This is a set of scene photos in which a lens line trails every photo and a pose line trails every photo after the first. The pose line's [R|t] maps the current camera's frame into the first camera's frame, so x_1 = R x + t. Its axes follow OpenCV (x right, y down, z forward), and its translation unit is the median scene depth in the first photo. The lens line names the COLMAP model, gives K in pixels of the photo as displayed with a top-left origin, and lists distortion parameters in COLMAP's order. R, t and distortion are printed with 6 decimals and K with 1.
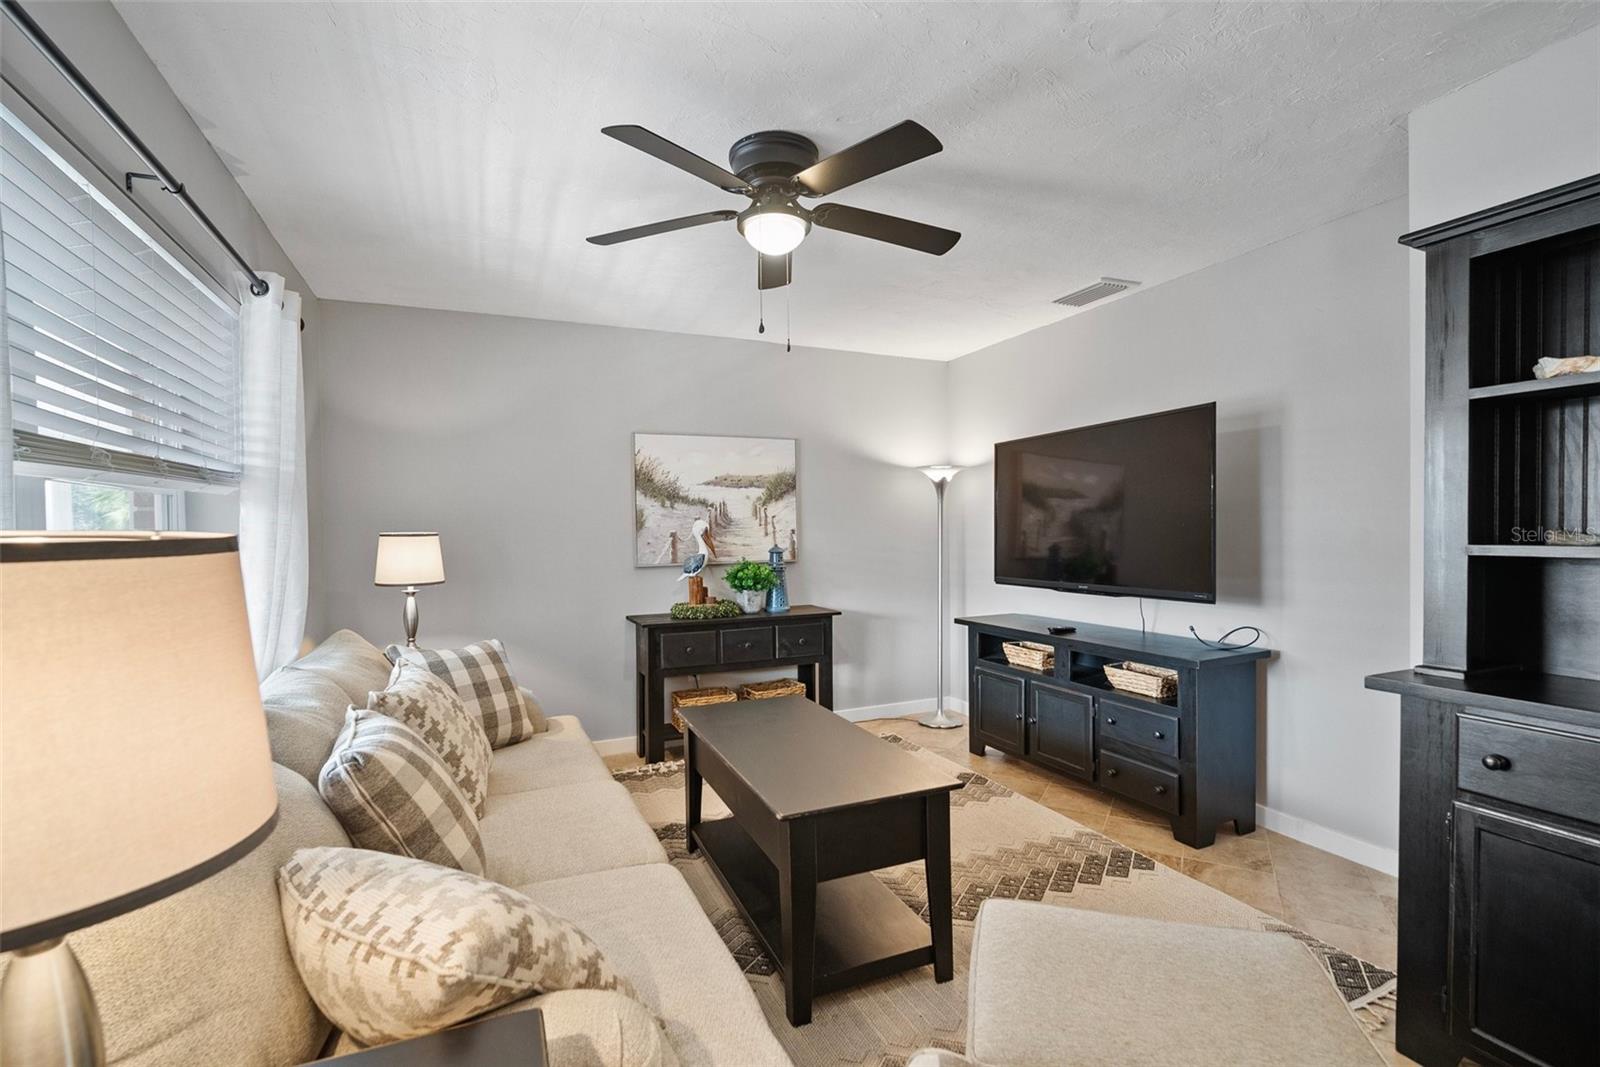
lens RADIAL K [[706.1, 0, 771.7], [0, 706.1, 541.7], [0, 0, 1]] dist [-0.013408, 0.004194]
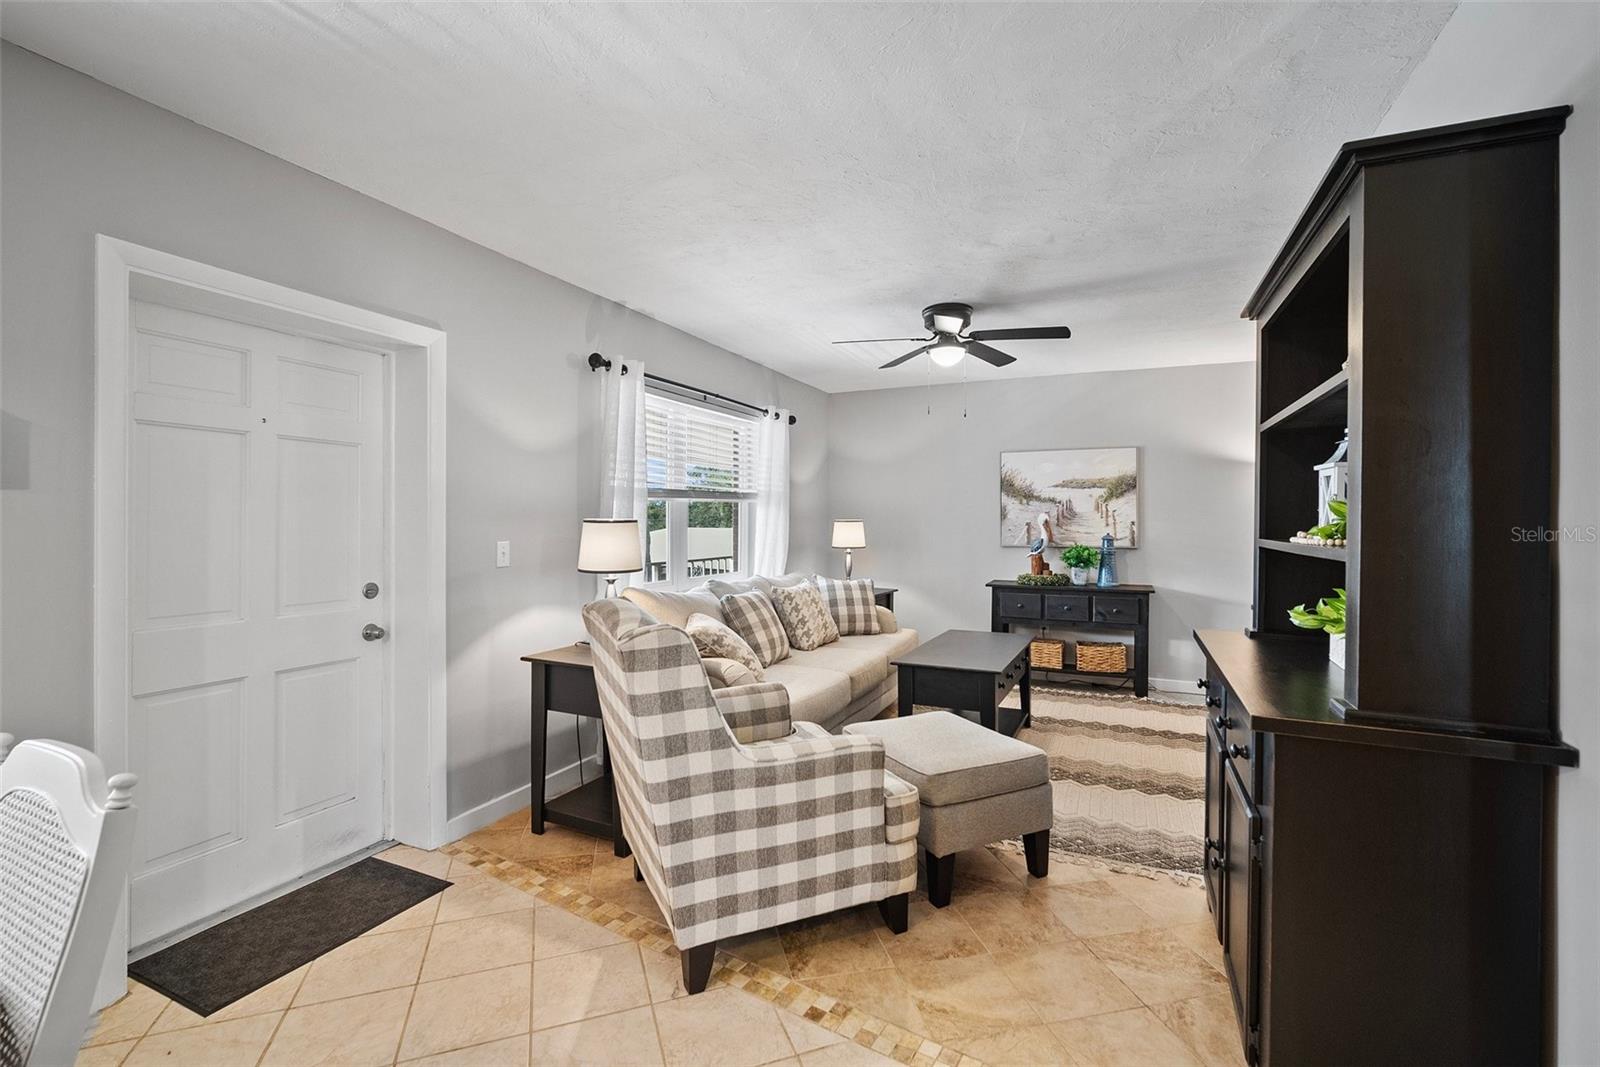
lens RADIAL K [[706.1, 0, 806.7], [0, 706.1, 520.1], [0, 0, 1]] dist [-0.013408, 0.004194]
pose [[0.664809, 0.014740, -0.746868, 0.601013], [-0.023297, 0.999728, -0.001007, -0.005743], [0.746650, 0.018069, 0.664971, -0.239464]]
